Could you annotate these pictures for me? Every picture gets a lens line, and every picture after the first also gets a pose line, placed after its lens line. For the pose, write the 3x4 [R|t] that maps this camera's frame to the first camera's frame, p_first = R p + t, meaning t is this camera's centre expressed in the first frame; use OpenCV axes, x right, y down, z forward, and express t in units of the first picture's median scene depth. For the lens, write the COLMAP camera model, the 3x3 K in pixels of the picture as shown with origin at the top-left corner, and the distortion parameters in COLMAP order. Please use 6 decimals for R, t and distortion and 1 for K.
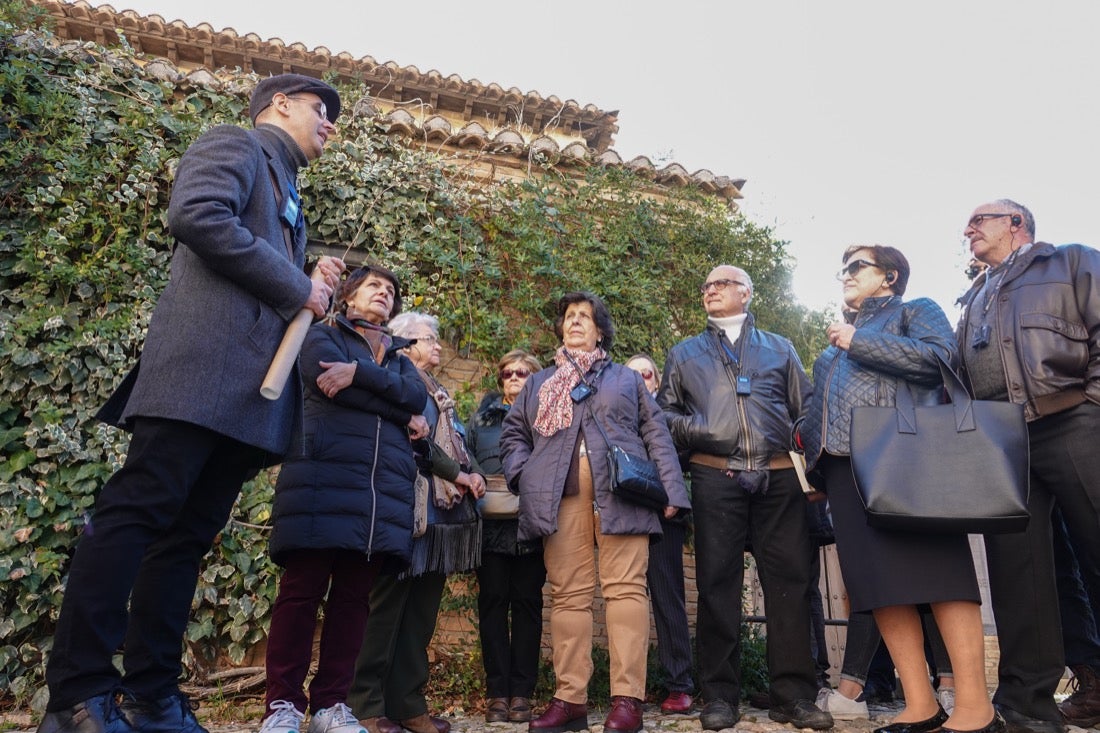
lens RADIAL K [[752.6, 0, 550.0], [0, 752.6, 366.5], [0, 0, 1]] dist [-0.004582, 0.001474]
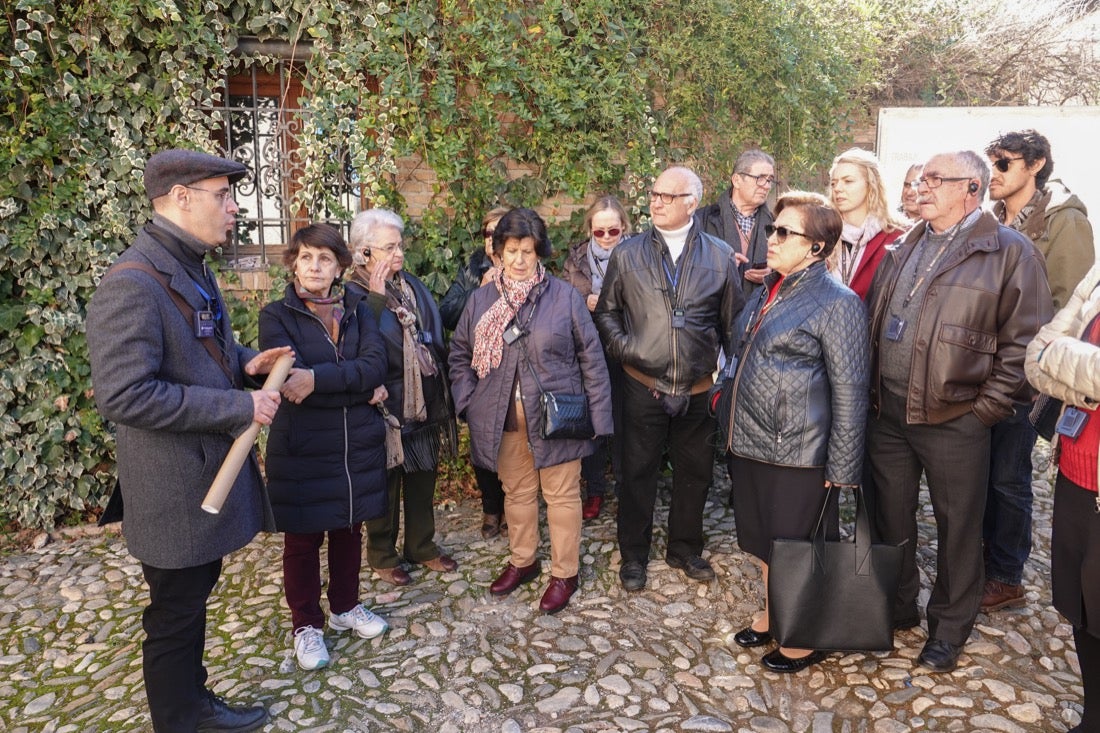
lens RADIAL K [[792.2, 0, 550.0], [0, 792.2, 366.5], [0, 0, 1]] dist [0.013032, 0.003808]
pose [[0.997218, -0.024145, -0.070517, 0.168444], [0.058246, 0.842755, 0.535136, -0.531134], [0.046508, -0.537755, 0.841817, 0.033693]]
